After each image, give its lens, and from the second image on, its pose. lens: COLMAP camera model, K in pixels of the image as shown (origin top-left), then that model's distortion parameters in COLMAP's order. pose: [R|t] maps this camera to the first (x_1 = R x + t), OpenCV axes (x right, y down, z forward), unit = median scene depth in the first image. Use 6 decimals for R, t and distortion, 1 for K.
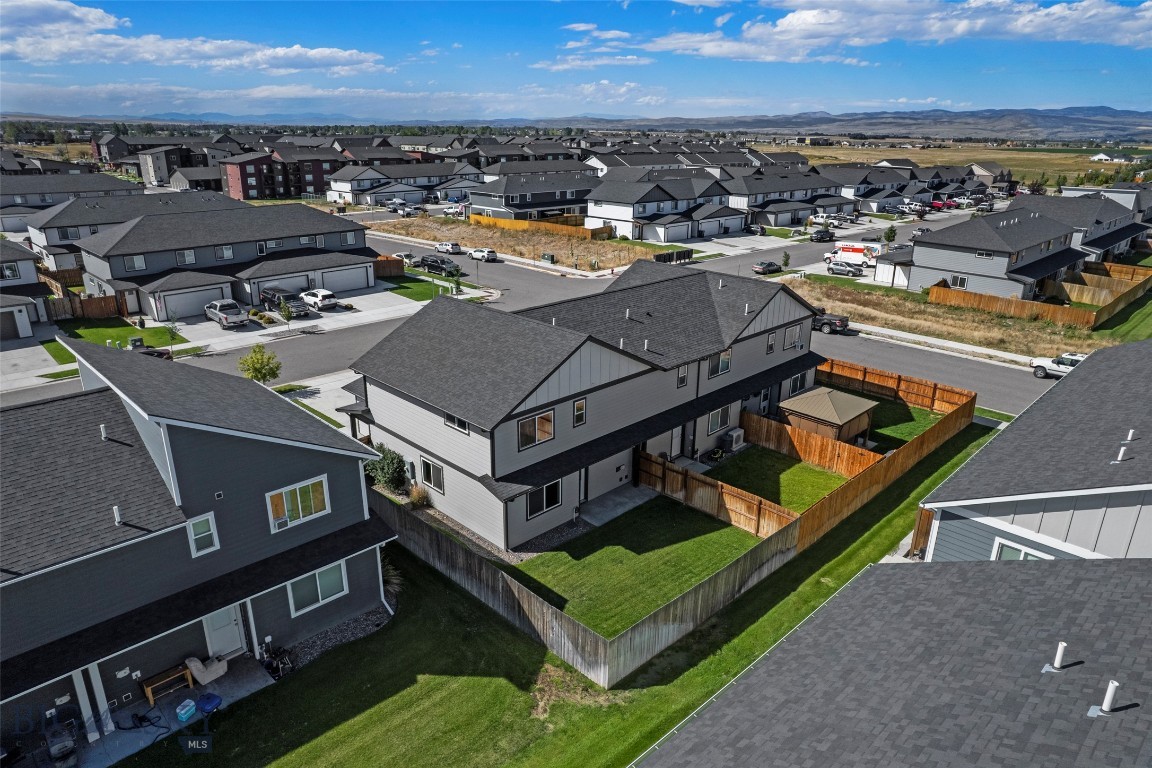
lens RADIAL K [[740.8, 0, 572.4], [0, 740.8, 380.9], [0, 0, 1]] dist [-0.076825, 0.063980]
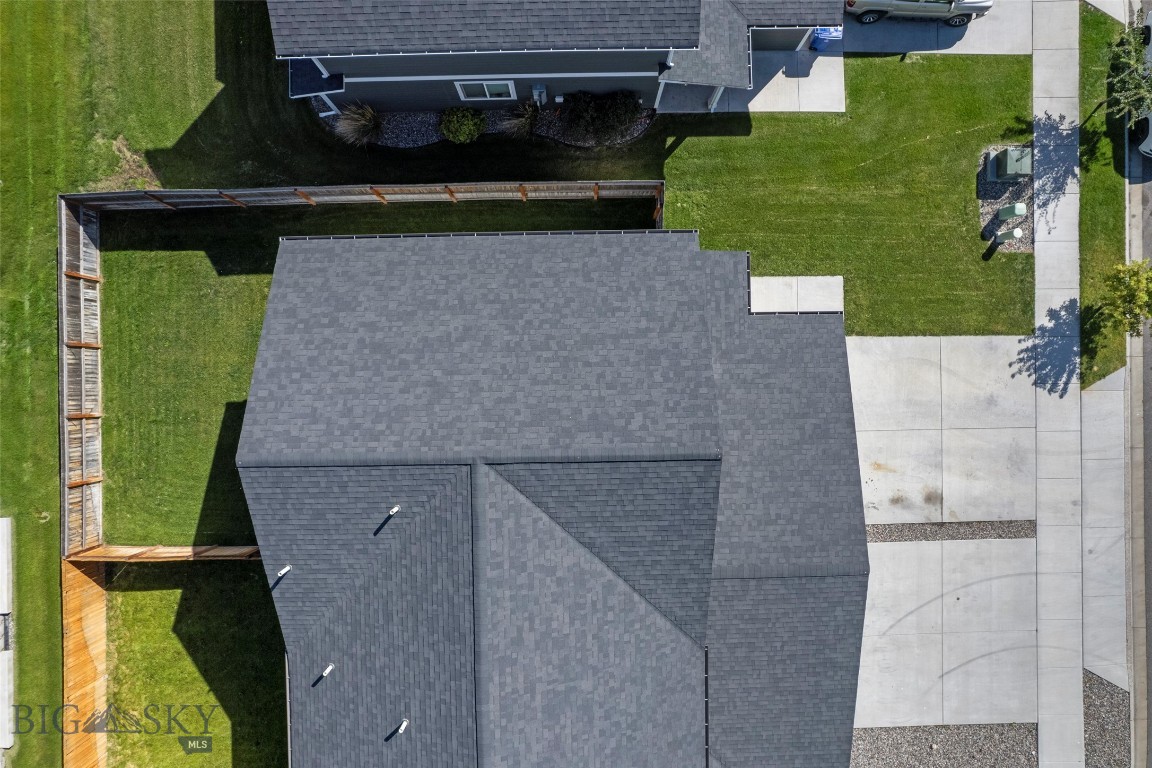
lens RADIAL K [[740.8, 0, 582.3], [0, 740.8, 380.1], [0, 0, 1]] dist [-0.076825, 0.063980]
pose [[-0.690502, 0.723243, -0.011232, -0.092618], [-0.251317, -0.225321, 0.941313, -0.300716], [0.678267, 0.652802, 0.337348, 0.473208]]
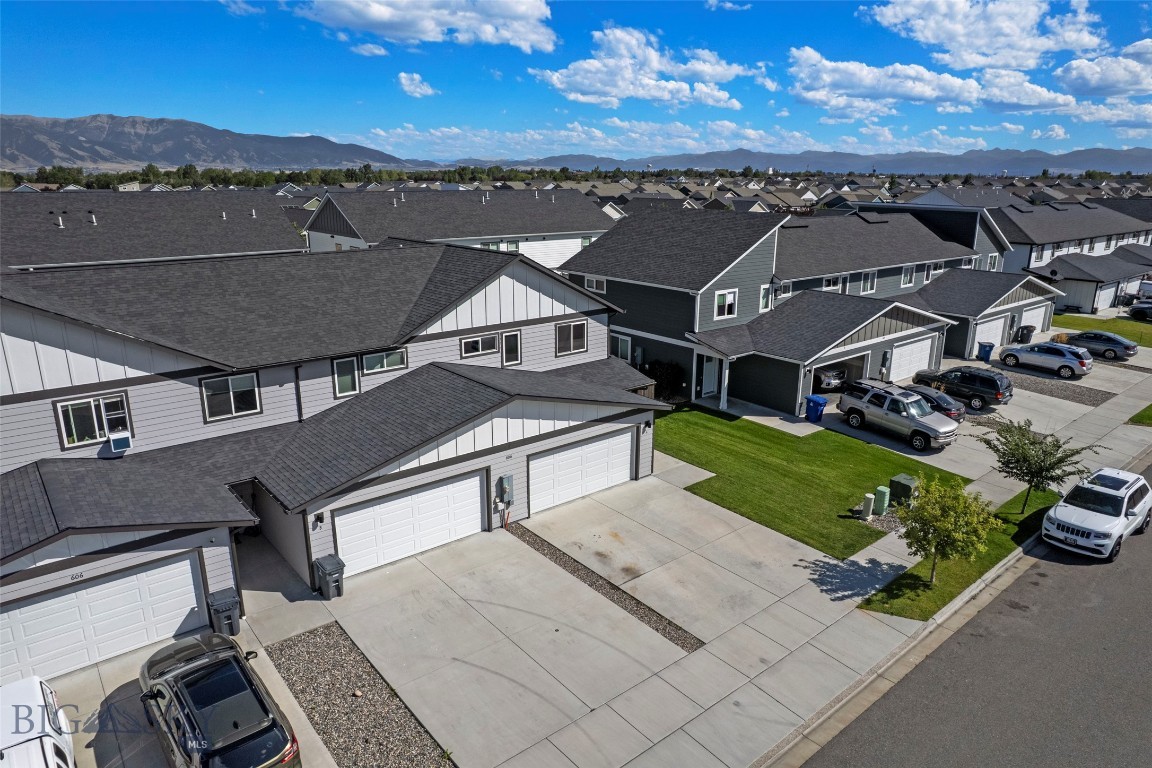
lens RADIAL K [[740.8, 0, 582.4], [0, 740.8, 380.1], [0, 0, 1]] dist [-0.076825, 0.063980]
pose [[-0.996903, -0.038264, 0.068702, -0.179284], [0.008100, 0.819028, 0.573697, -0.264488], [-0.078221, 0.572477, -0.816181, 1.011048]]
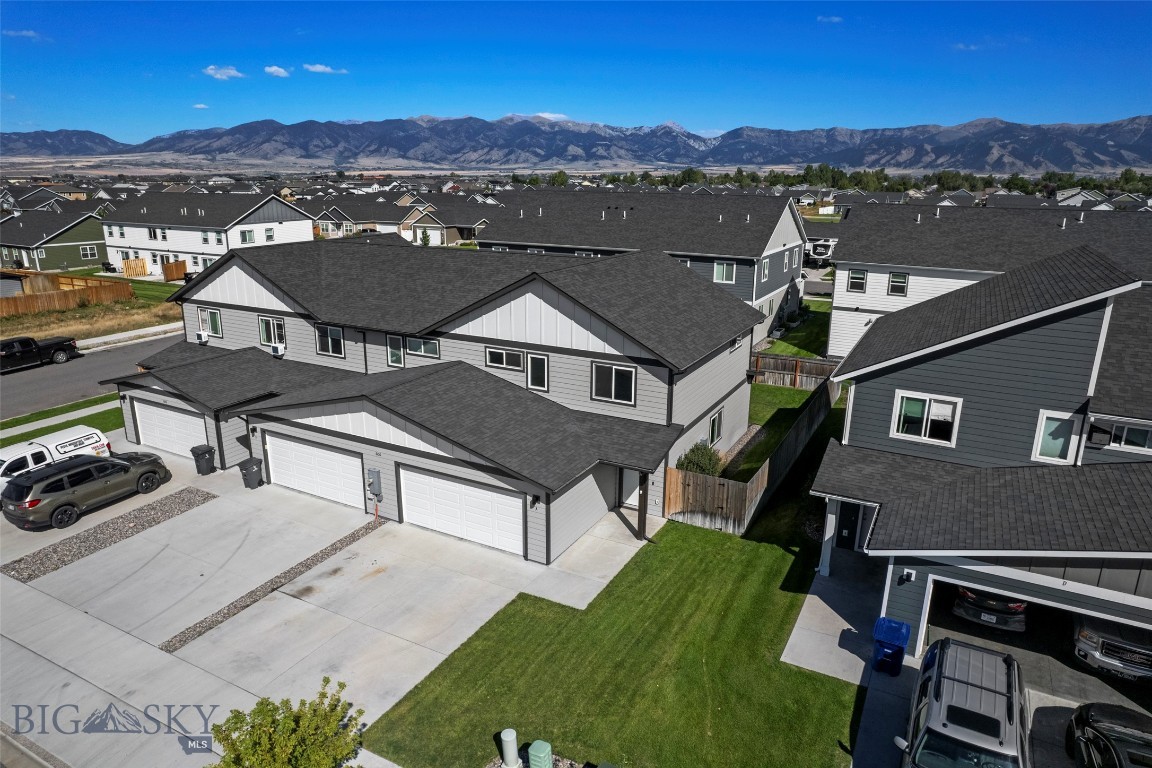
lens RADIAL K [[740.8, 0, 577.8], [0, 740.8, 386.4], [0, 0, 1]] dist [-0.076825, 0.063980]
pose [[-0.294619, -0.279128, 0.913941, -0.502764], [0.308831, 0.877258, 0.367480, -0.159892], [-0.904336, 0.390520, -0.172253, 0.683620]]
